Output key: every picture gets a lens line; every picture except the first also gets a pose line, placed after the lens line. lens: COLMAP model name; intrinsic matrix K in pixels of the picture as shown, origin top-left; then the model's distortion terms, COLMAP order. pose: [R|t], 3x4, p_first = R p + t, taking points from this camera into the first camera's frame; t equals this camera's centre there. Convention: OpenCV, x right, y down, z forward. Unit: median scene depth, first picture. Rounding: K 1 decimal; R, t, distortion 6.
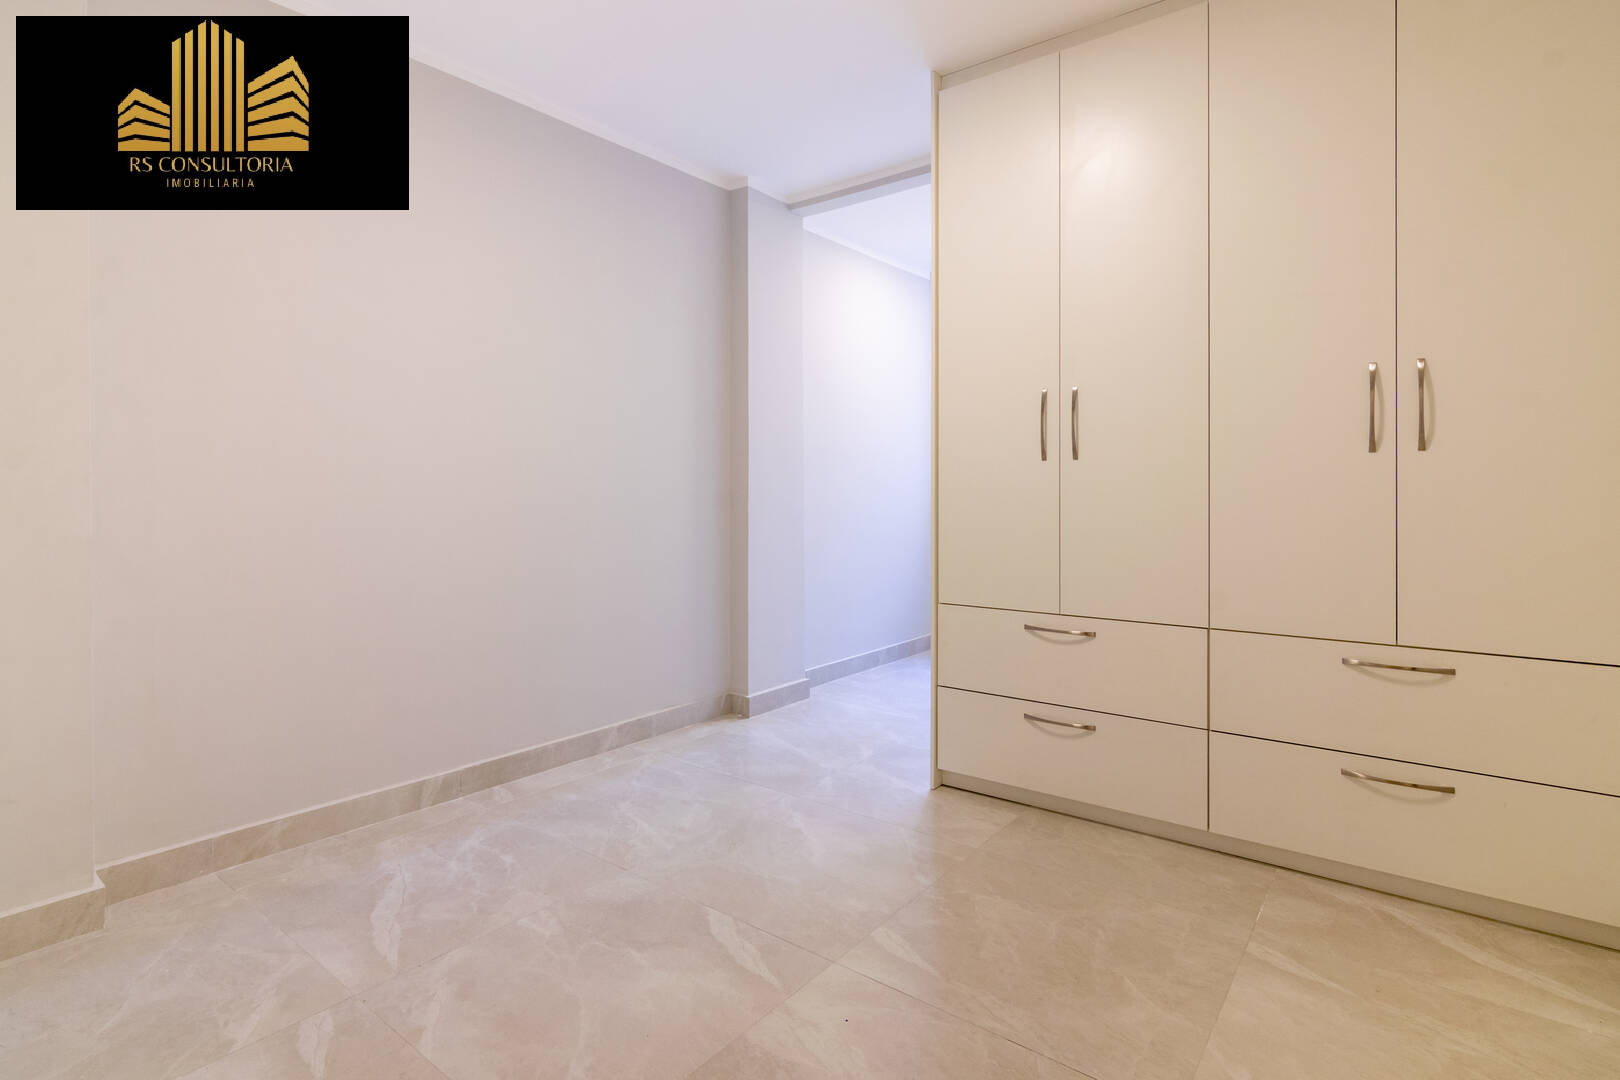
lens RADIAL K [[806.0, 0, 799.0], [0, 806.0, 499.7], [0, 0, 1]] dist [0.000250, 0.001130]
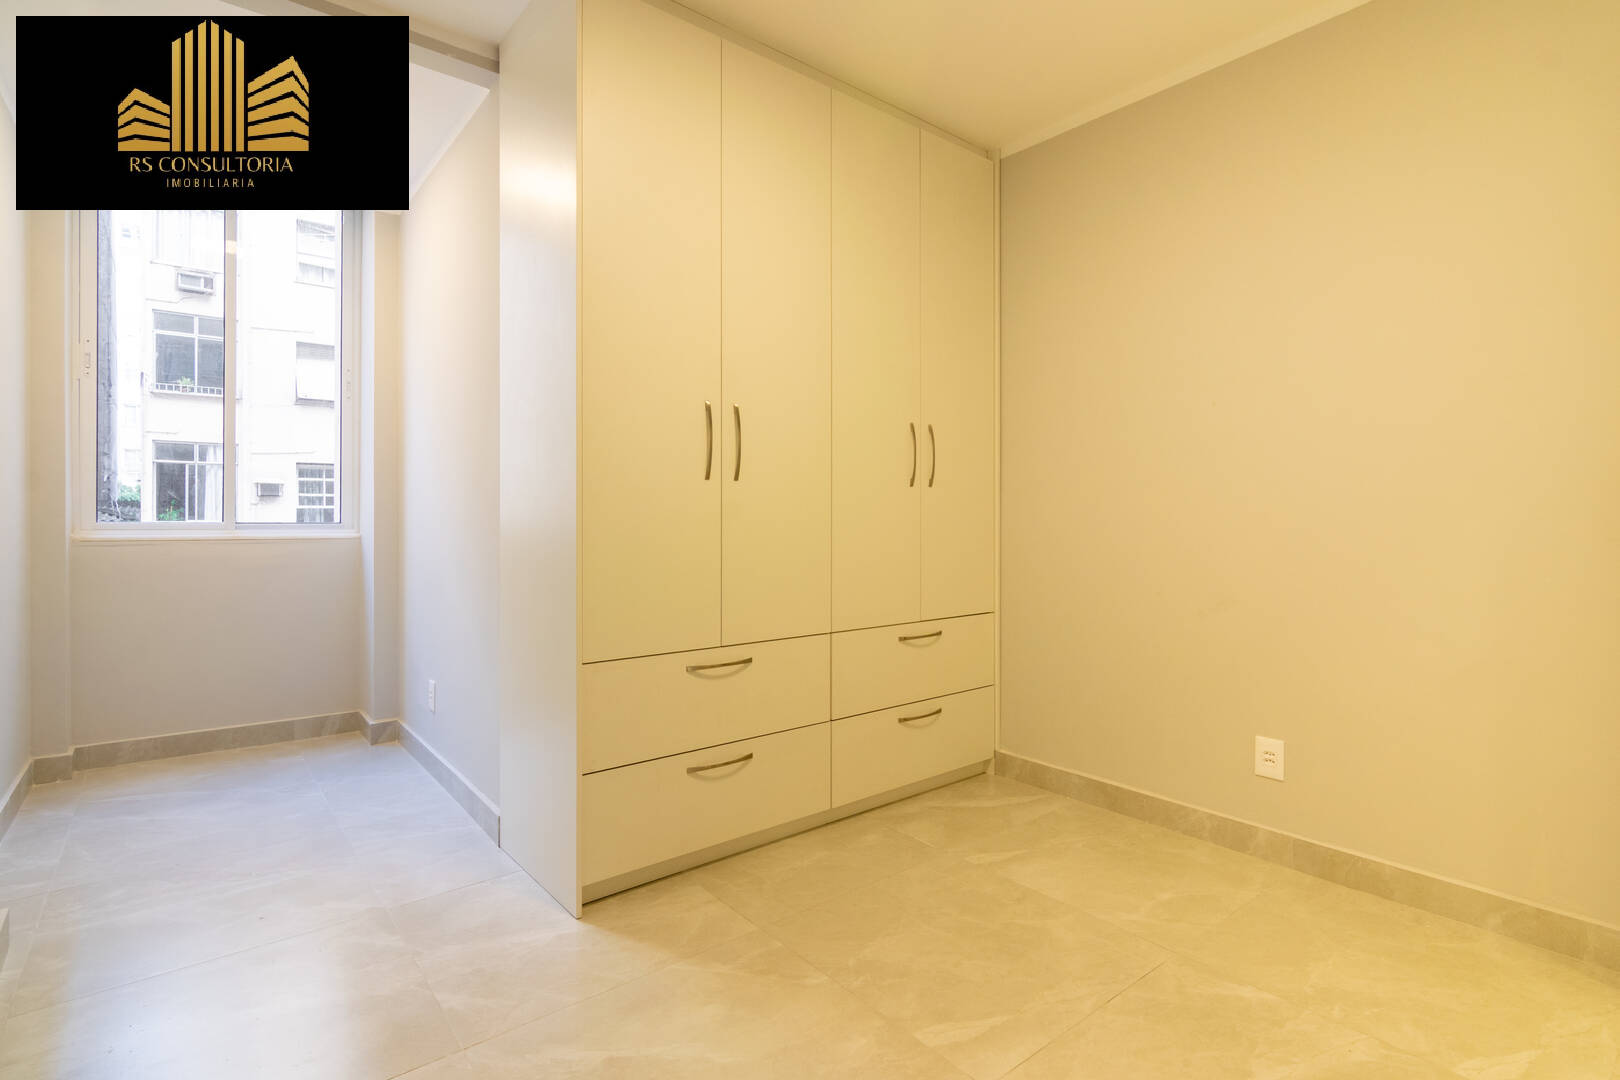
lens RADIAL K [[777.1, 0, 810.0], [0, 777.1, 540.0], [0, 0, 1]] dist [-0.008732, 0.000167]
pose [[0.240652, -0.020837, 0.970388, -0.521900], [0.024618, 0.999579, 0.015358, 0.008748], [-0.970299, 0.020193, 0.241064, 0.694021]]
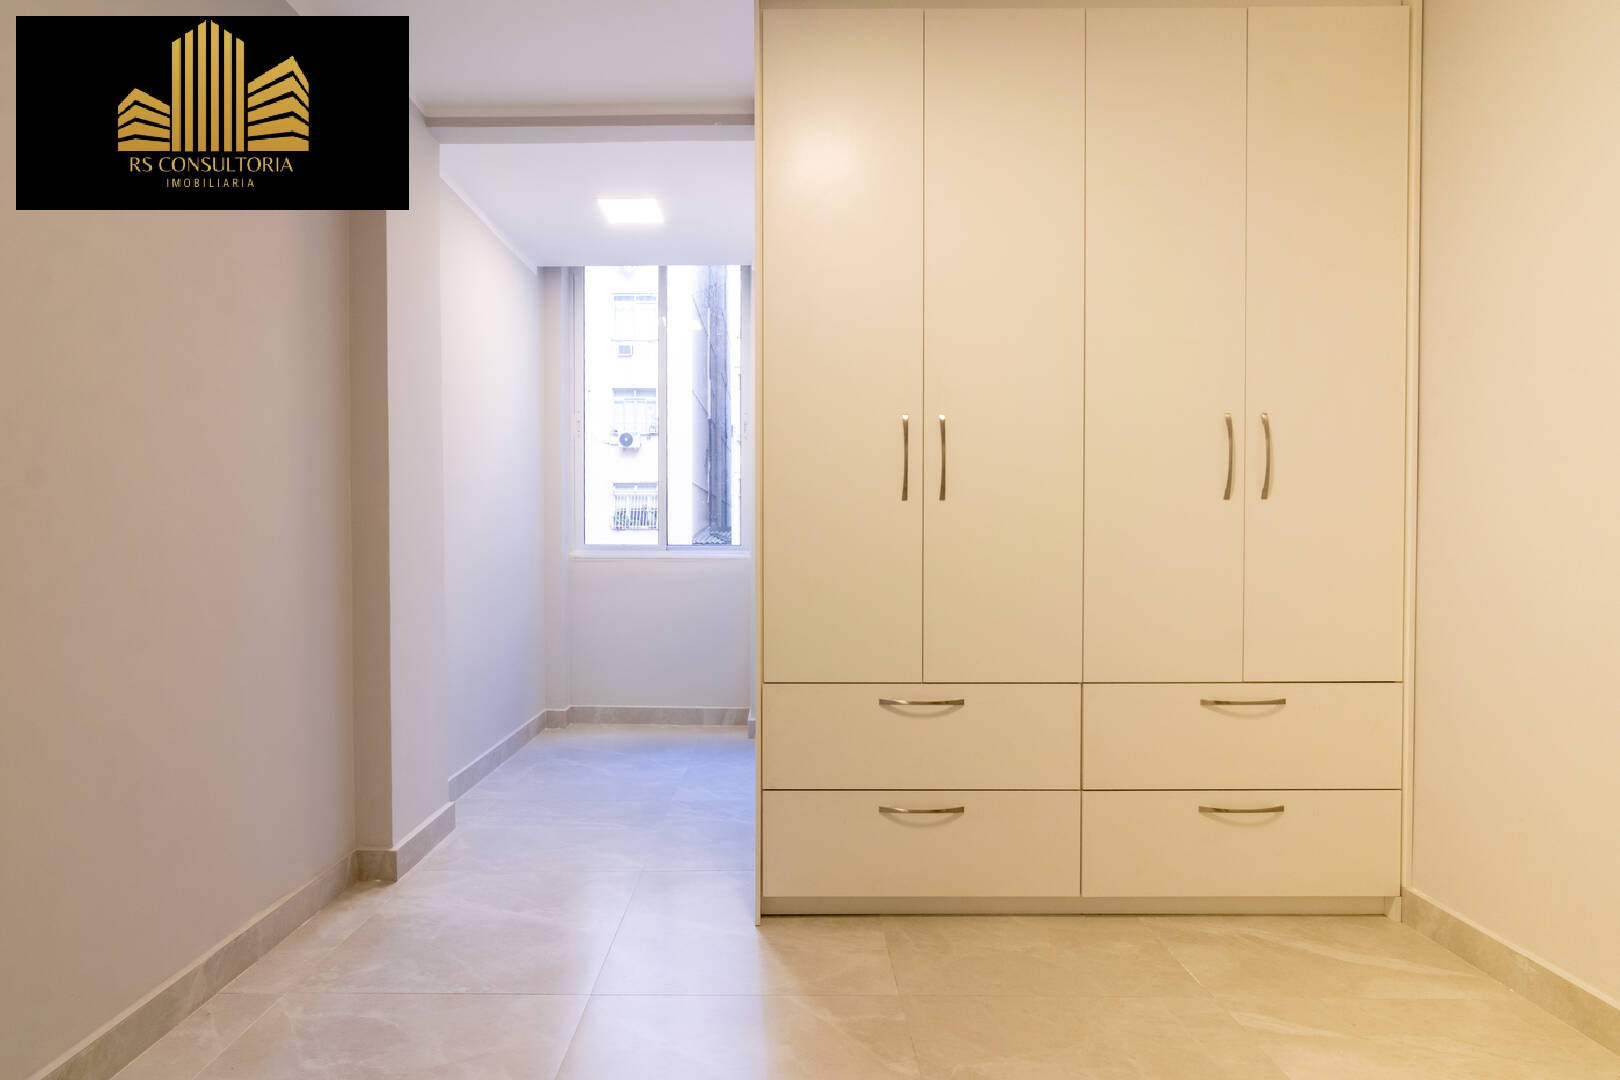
lens RADIAL K [[816.7, 0, 878.3], [0, 816.7, 581.2], [0, 0, 1]] dist [-0.004798, 0.001265]
pose [[0.798235, -0.017481, 0.602093, -0.232082], [0.008066, 0.999799, 0.018335, 0.019574], [-0.602293, -0.009779, 0.798215, 0.351203]]
